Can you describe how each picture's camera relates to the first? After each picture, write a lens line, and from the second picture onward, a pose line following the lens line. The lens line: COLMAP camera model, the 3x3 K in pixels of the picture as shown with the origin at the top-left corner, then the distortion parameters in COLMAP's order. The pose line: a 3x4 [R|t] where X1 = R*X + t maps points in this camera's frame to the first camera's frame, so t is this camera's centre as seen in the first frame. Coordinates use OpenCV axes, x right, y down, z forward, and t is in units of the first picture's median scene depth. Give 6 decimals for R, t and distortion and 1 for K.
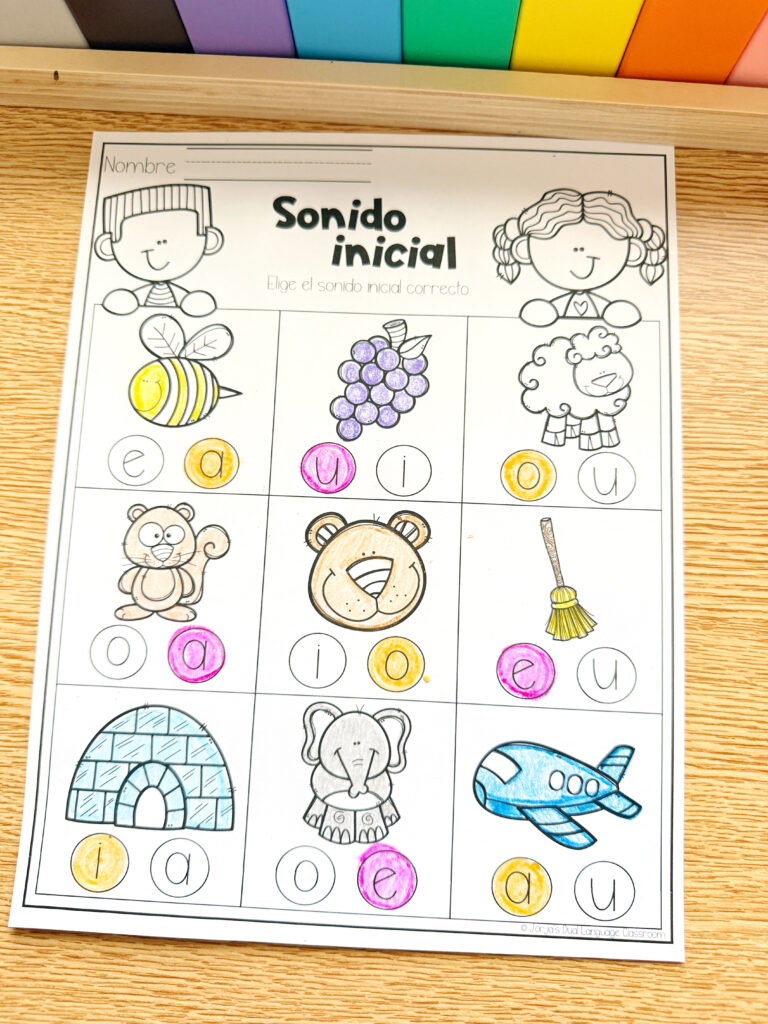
lens RADIAL K [[725.4, 0, 383.6], [0, 725.4, 516.3], [0, 0, 1]] dist [-0.031379, 0.007456]
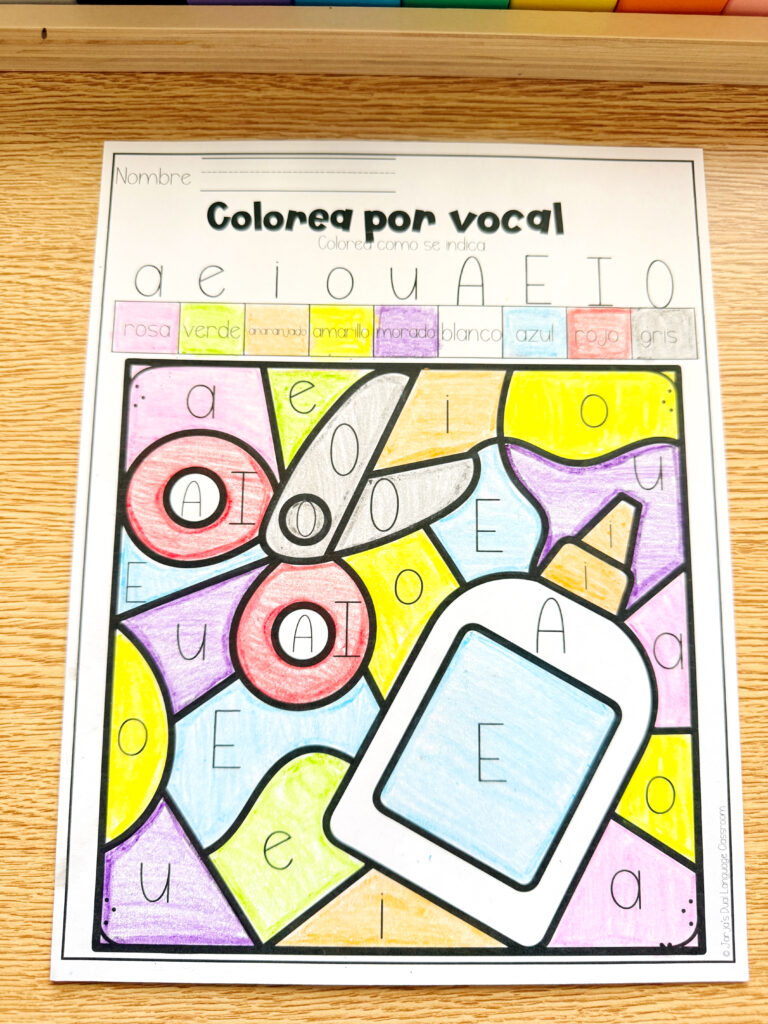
lens RADIAL K [[725.4, 0, 383.6], [0, 725.4, 516.3], [0, 0, 1]] dist [-0.031379, 0.007456]
pose [[0.996284, -0.070434, 0.049566, -0.095047], [0.070680, 0.997494, -0.003211, 0.069388], [-0.049216, 0.006702, 0.998766, 0.019918]]
